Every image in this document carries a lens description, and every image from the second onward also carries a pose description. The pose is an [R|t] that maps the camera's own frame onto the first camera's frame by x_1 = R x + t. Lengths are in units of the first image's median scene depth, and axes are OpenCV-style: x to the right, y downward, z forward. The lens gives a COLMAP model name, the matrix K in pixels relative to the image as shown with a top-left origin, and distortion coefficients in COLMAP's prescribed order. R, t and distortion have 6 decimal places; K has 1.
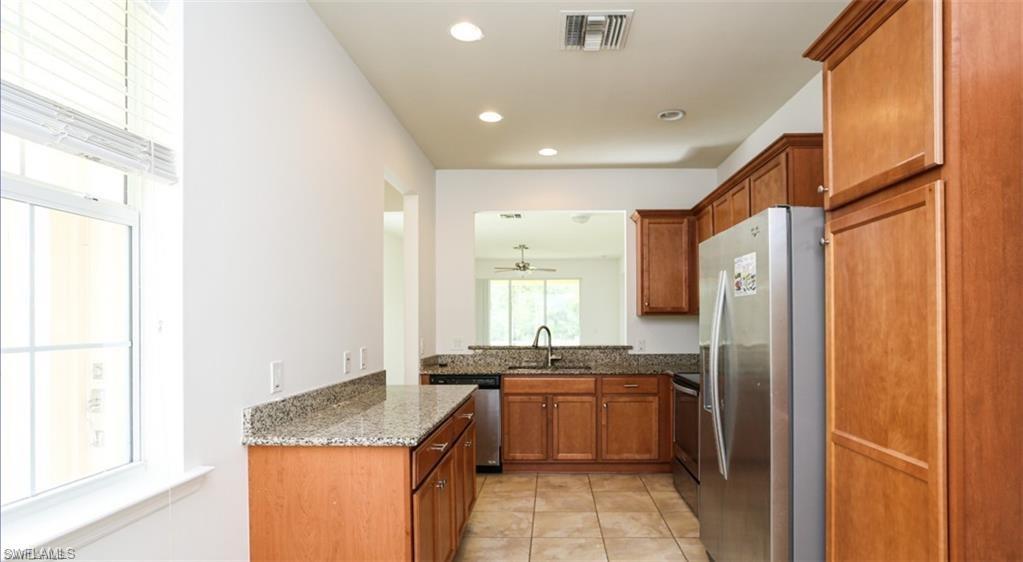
lens RADIAL K [[520.1, 0, 545.7], [0, 520.1, 319.9], [0, 0, 1]] dist [-0.061893, 0.055493]
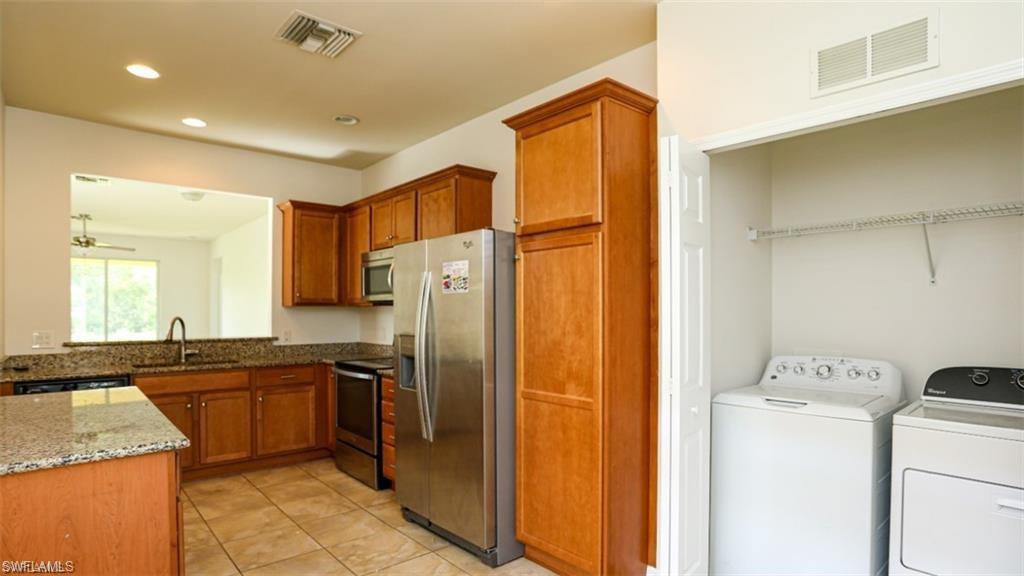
lens RADIAL K [[525.2, 0, 513.8], [0, 525.2, 311.0], [0, 0, 1]] dist [-0.064157, 0.032536]
pose [[0.741327, 0.005275, 0.671123, -0.263405], [-0.006230, 0.999980, -0.000978, -0.001826], [-0.671115, -0.003456, 0.741345, -0.043596]]
